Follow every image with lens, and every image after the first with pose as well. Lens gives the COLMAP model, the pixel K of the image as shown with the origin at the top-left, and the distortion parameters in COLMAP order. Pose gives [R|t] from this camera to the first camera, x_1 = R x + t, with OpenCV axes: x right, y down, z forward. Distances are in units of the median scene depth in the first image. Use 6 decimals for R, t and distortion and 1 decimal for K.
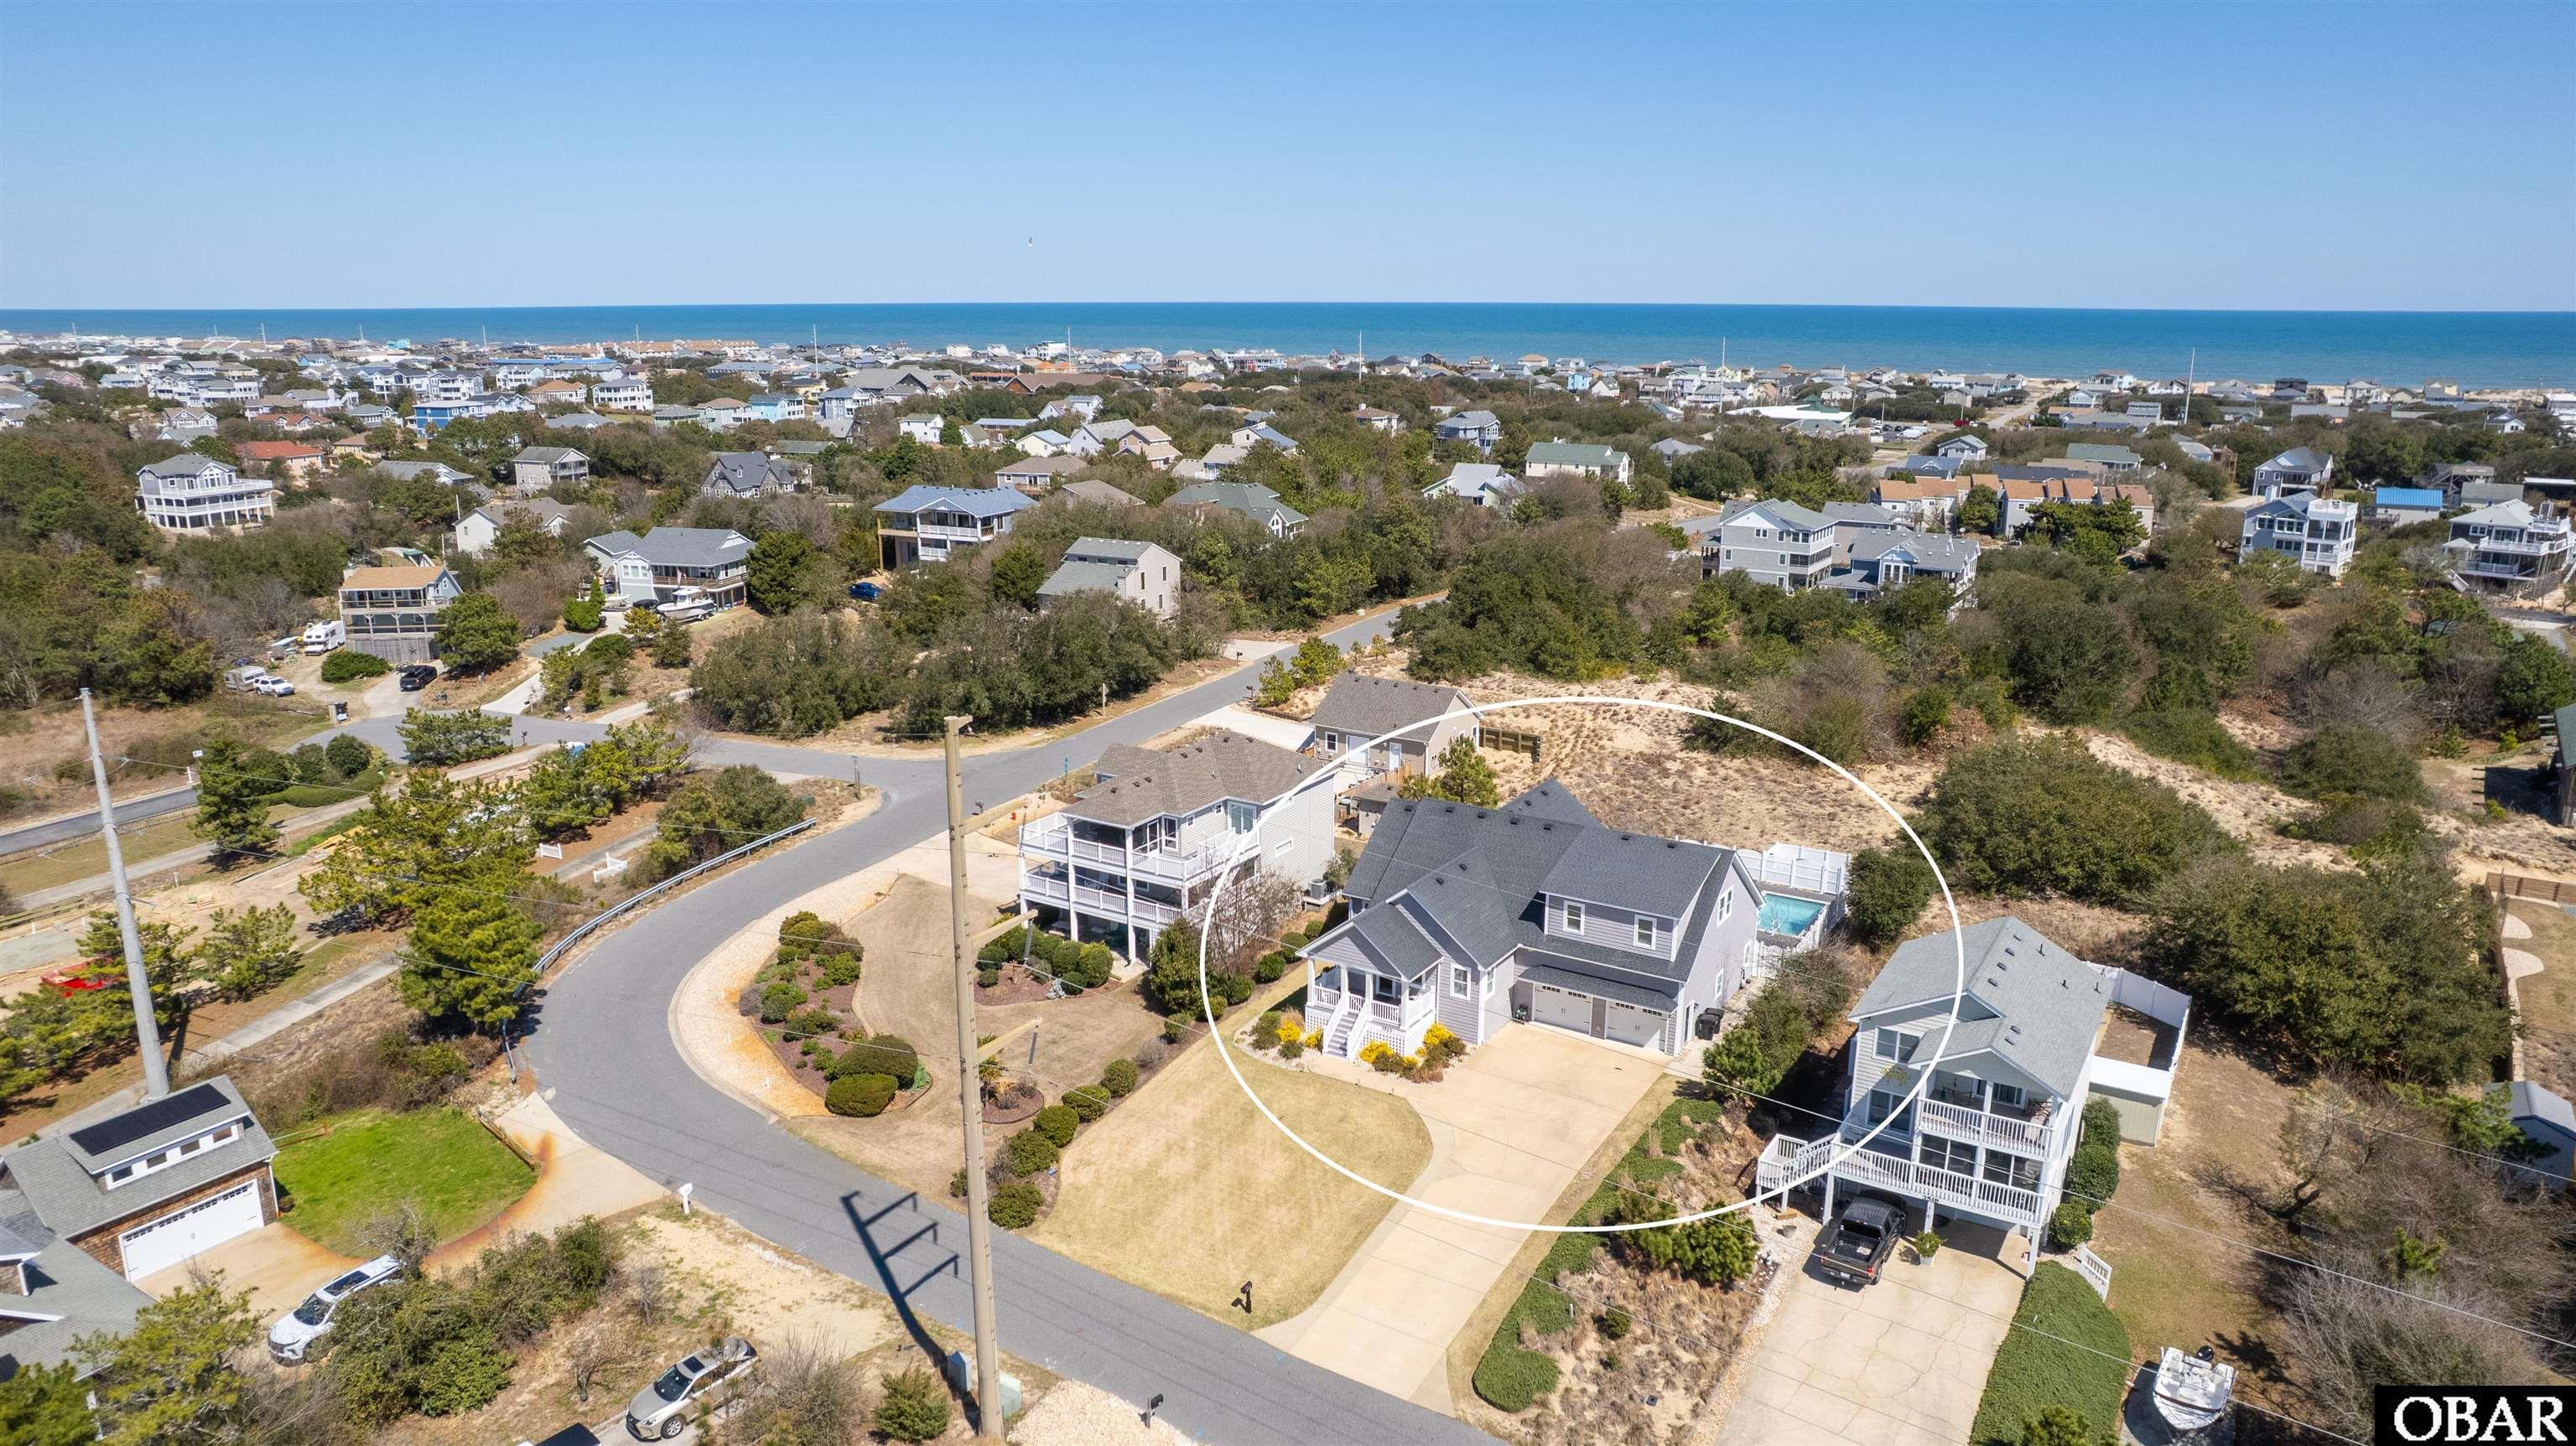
lens RADIAL K [[1687.9, 0, 1284.1], [0, 1687.9, 725.0], [0, 0, 1]] dist [-0.074849, 0.062032]
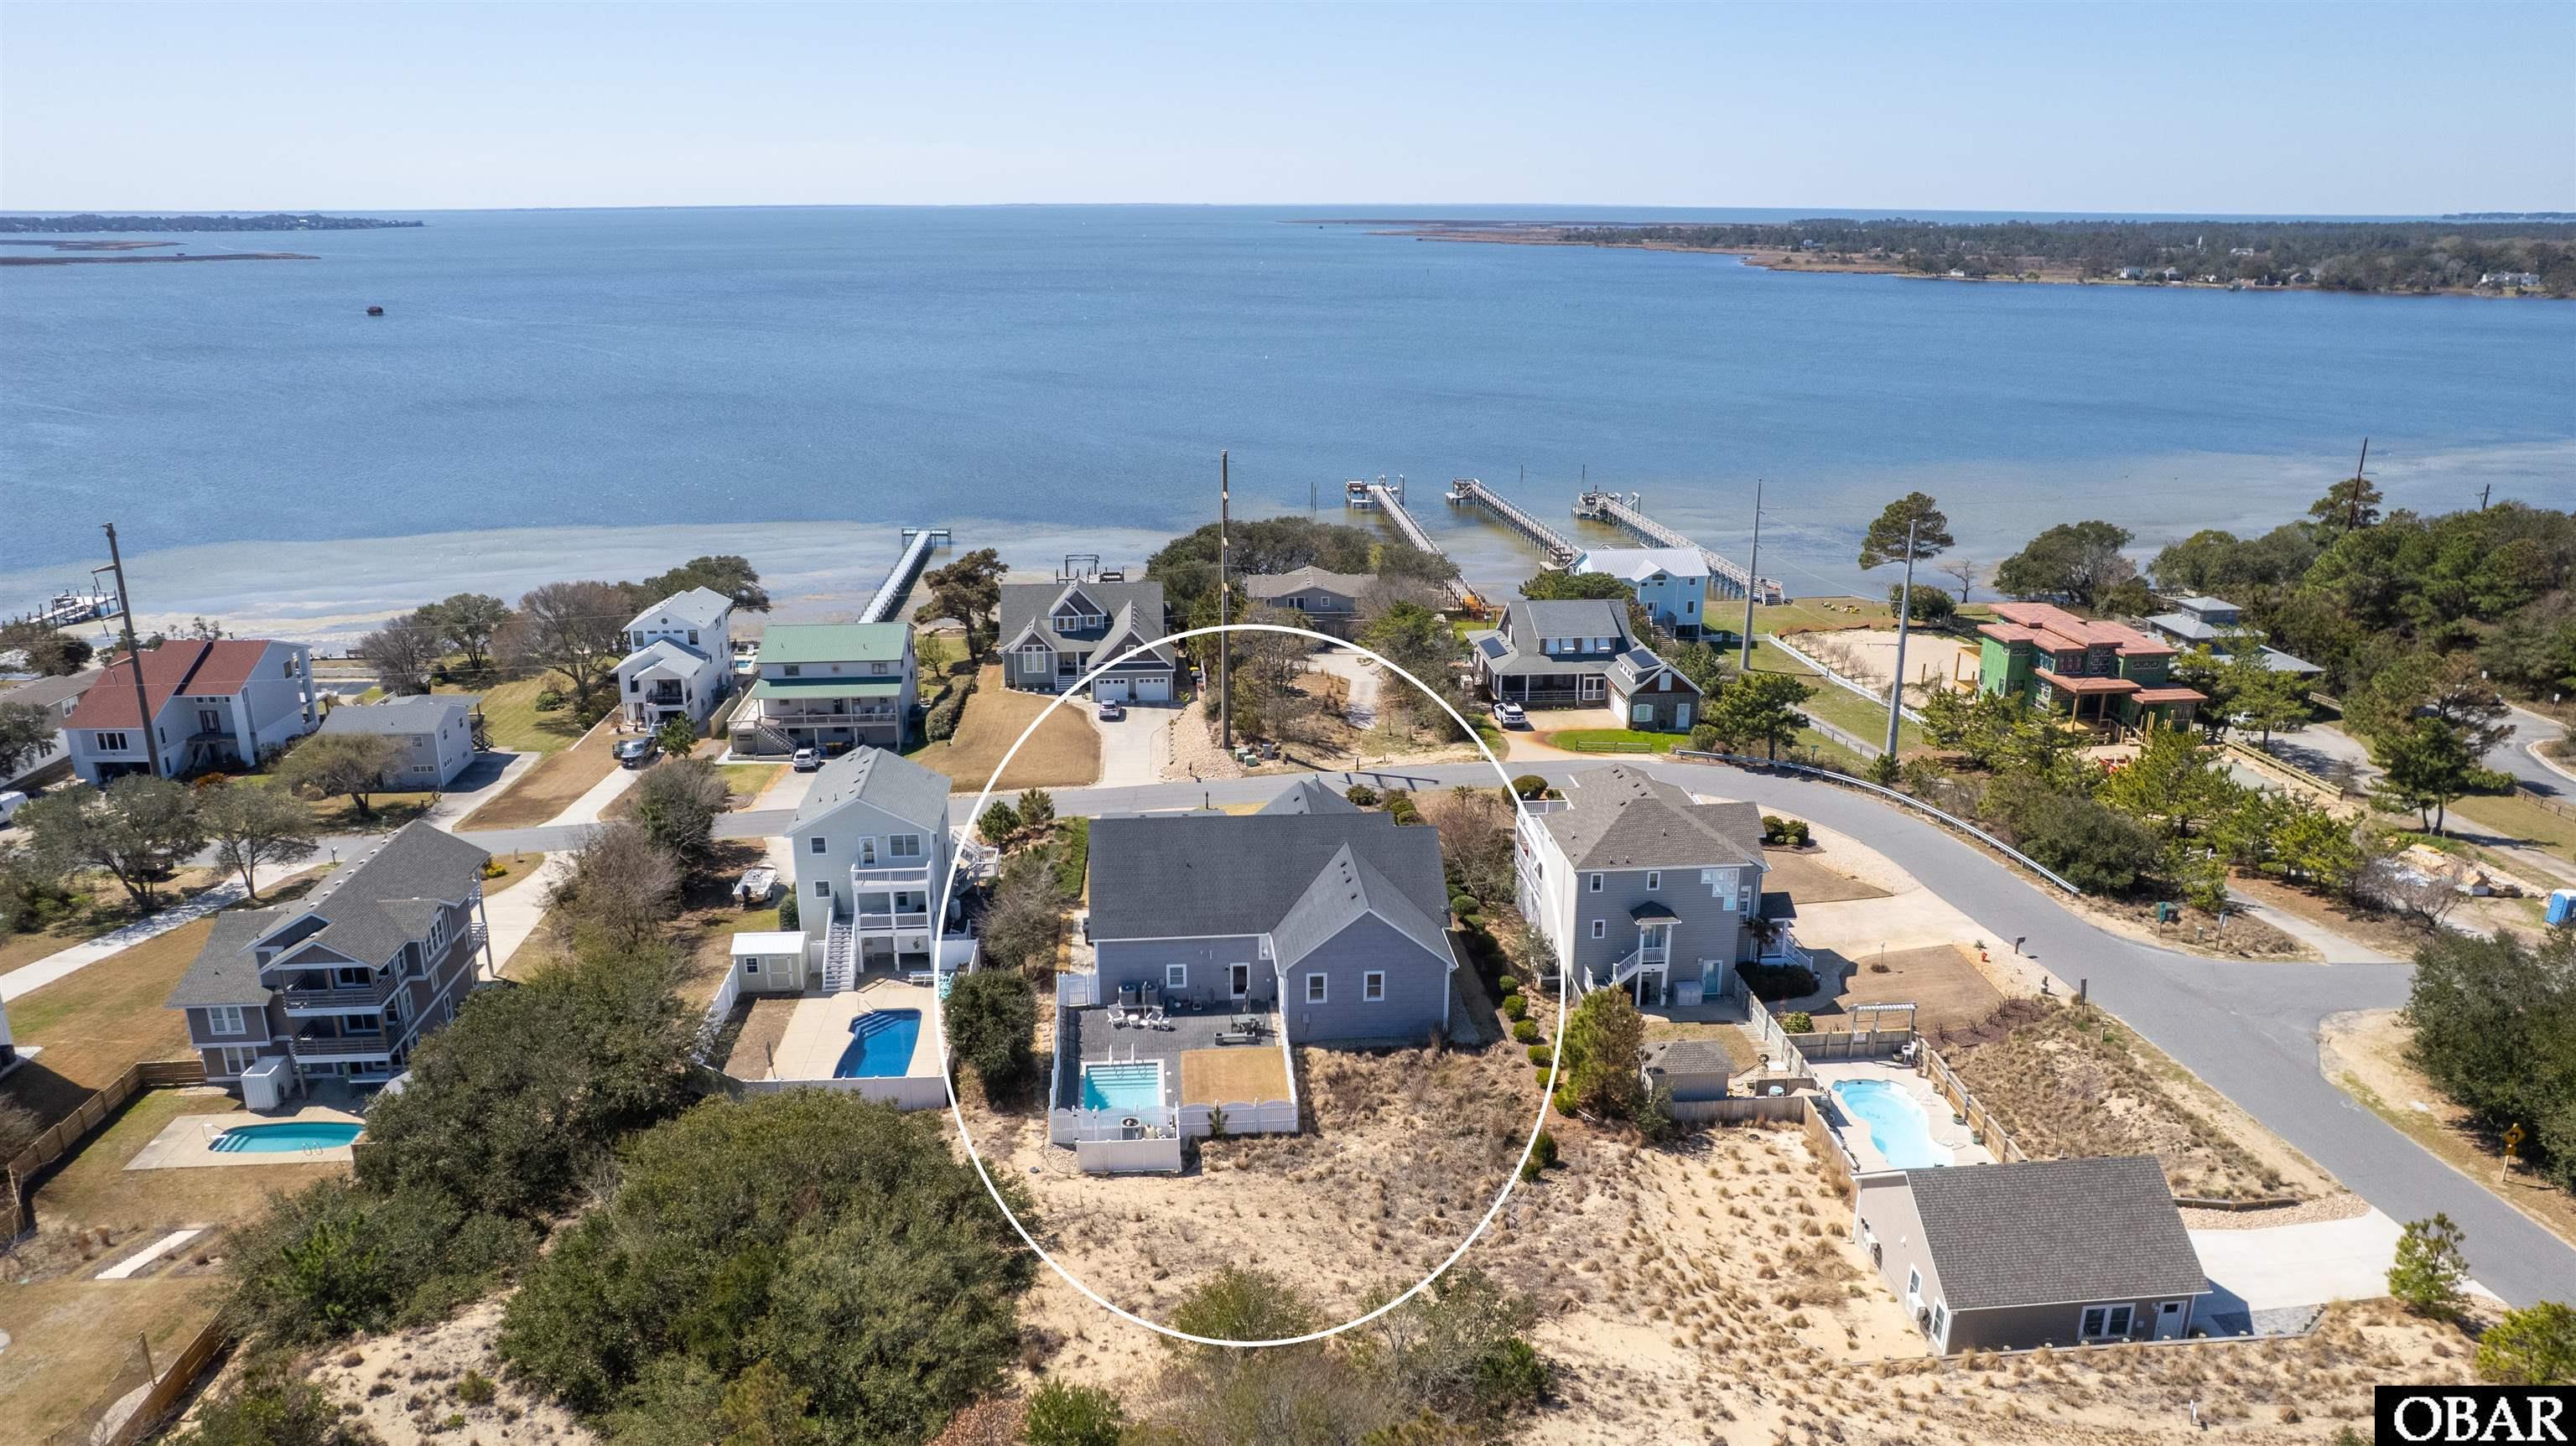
lens RADIAL K [[1728.0, 0, 1279.9], [0, 1728.0, 722.6], [0, 0, 1]] dist [-0.075196, 0.066012]
pose [[-0.797447, 0.174966, -0.577464, 0.526643], [-0.151107, 0.868629, 0.471858, -0.352622], [0.584162, 0.463541, -0.666247, 1.156649]]
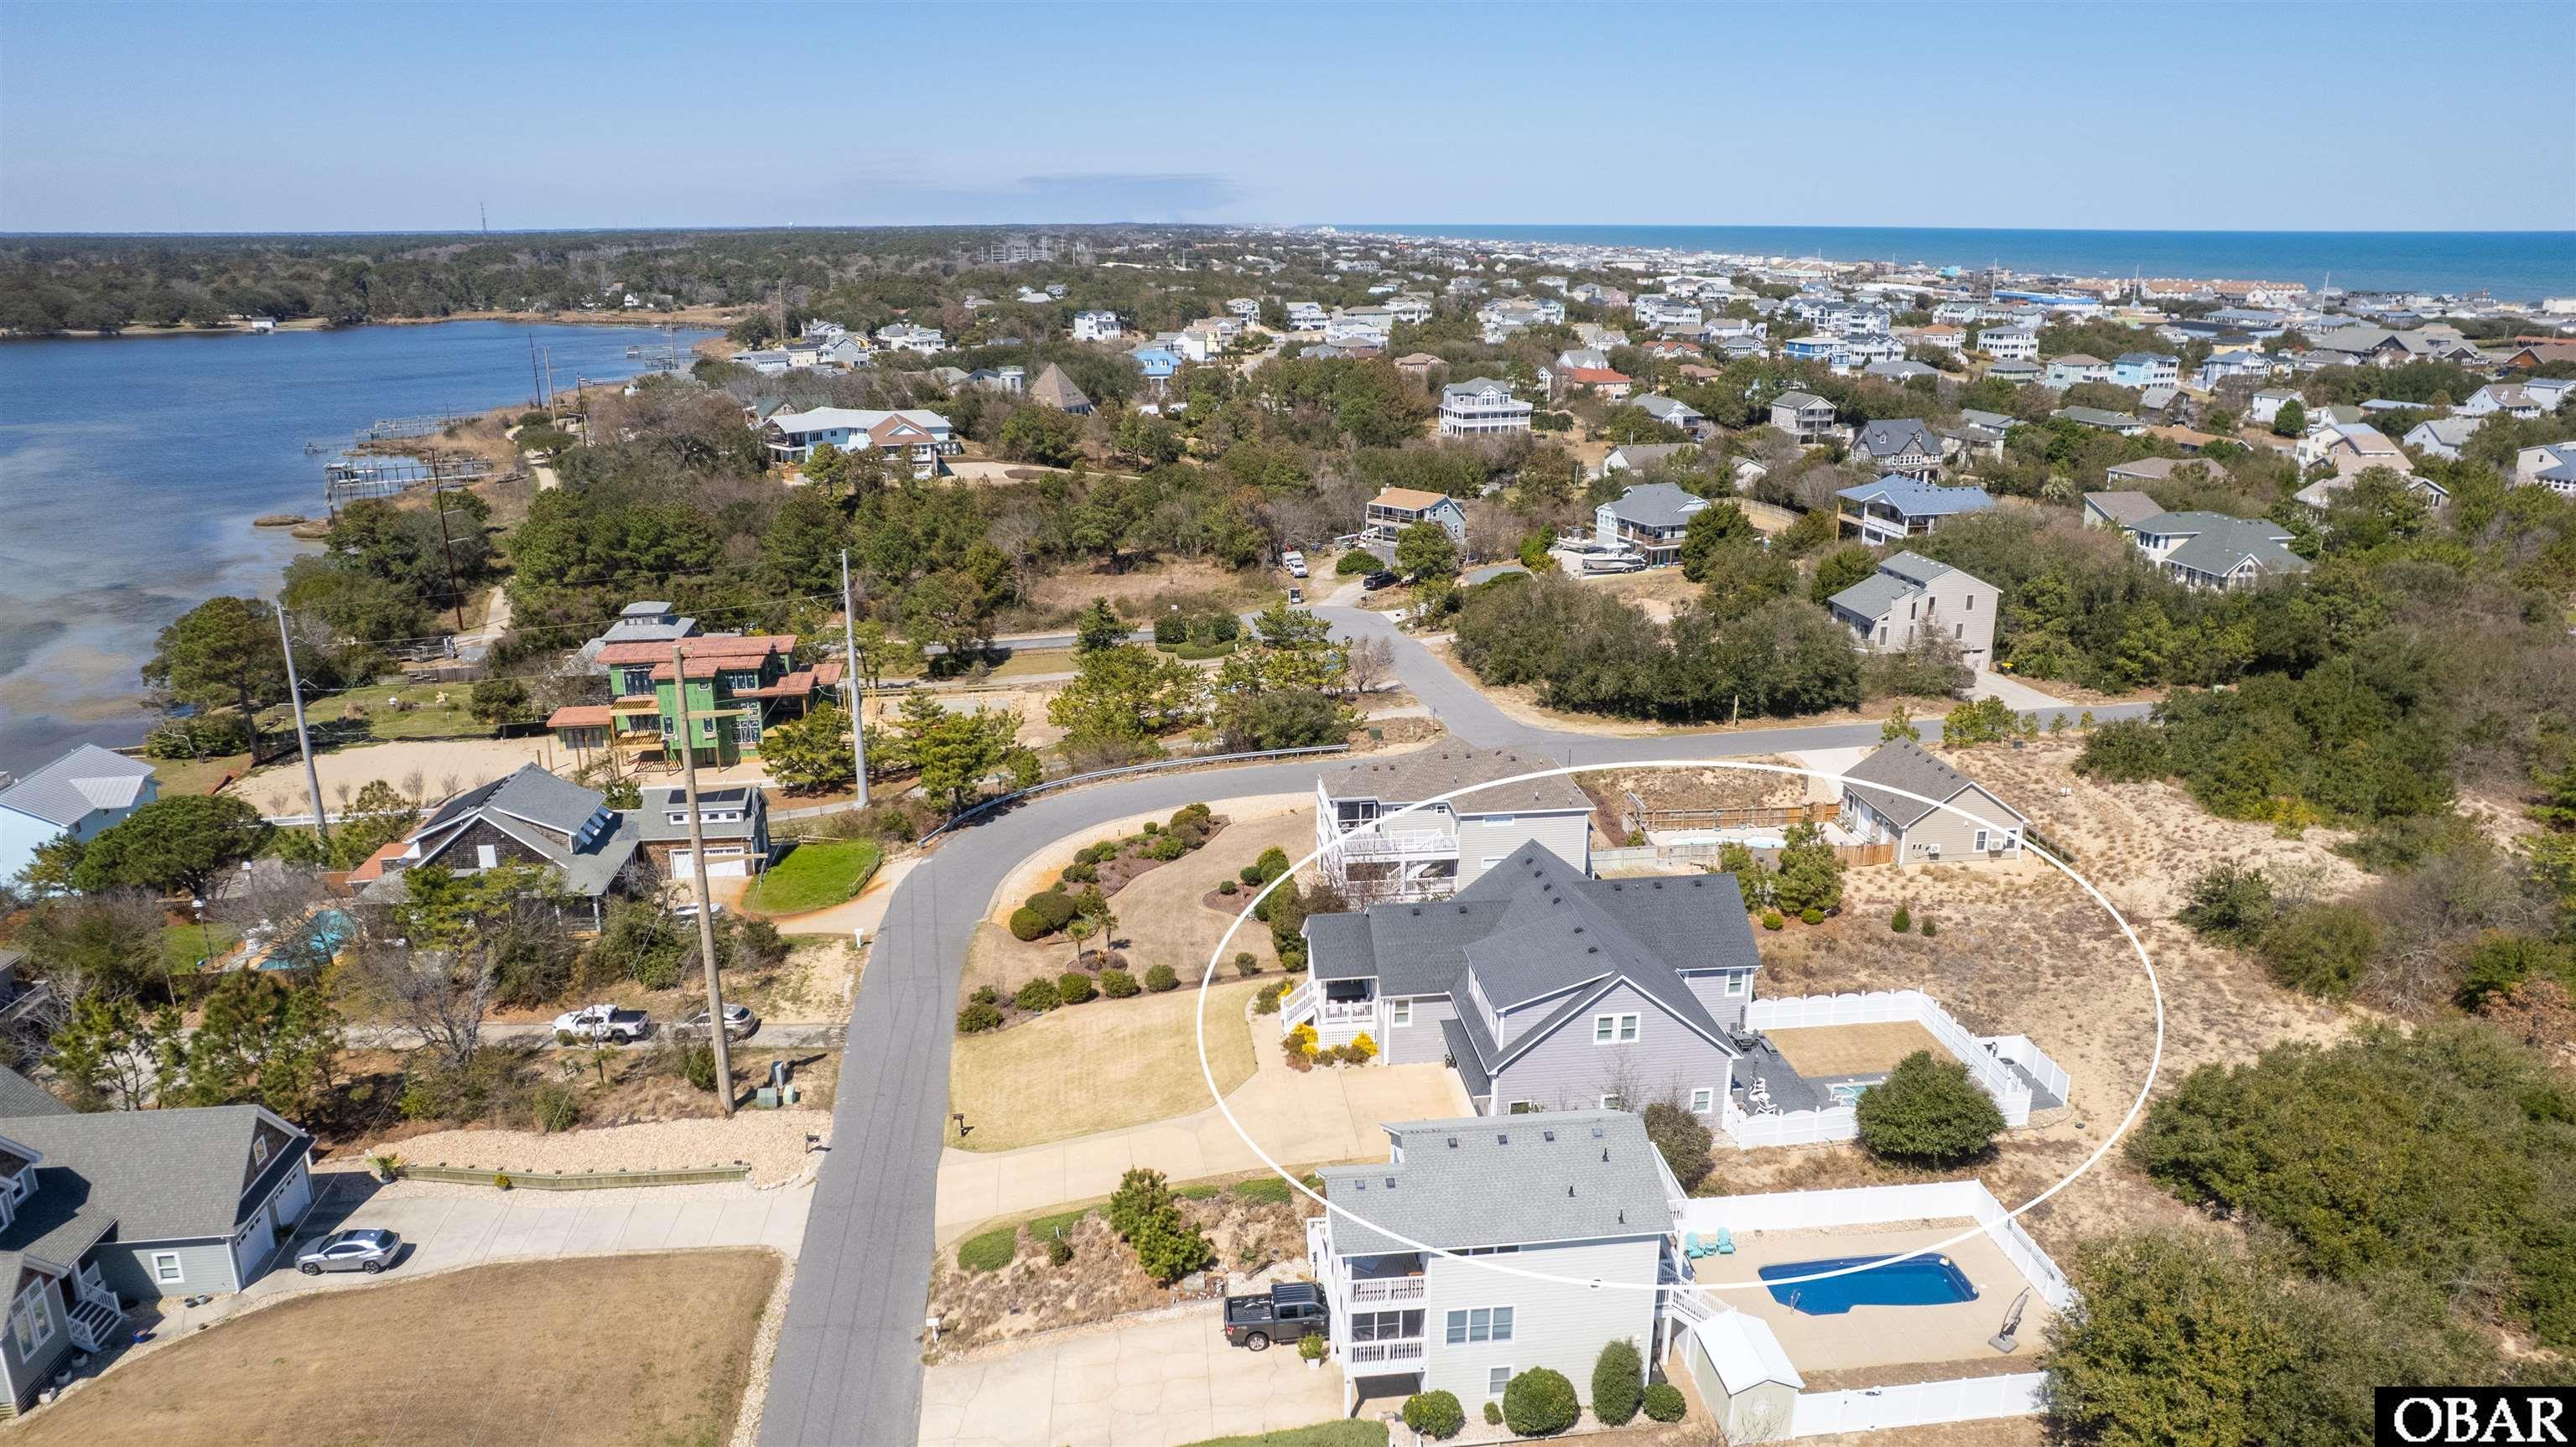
lens RADIAL K [[1700.1, 0, 1278.9], [0, 1700.1, 726.4], [0, 0, 1]] dist [-0.075246, 0.066784]
pose [[0.627445, 0.222488, -0.746198, 0.523255], [-0.190073, 0.973083, 0.130312, -0.093997], [0.755106, 0.060068, 0.652845, 0.140110]]
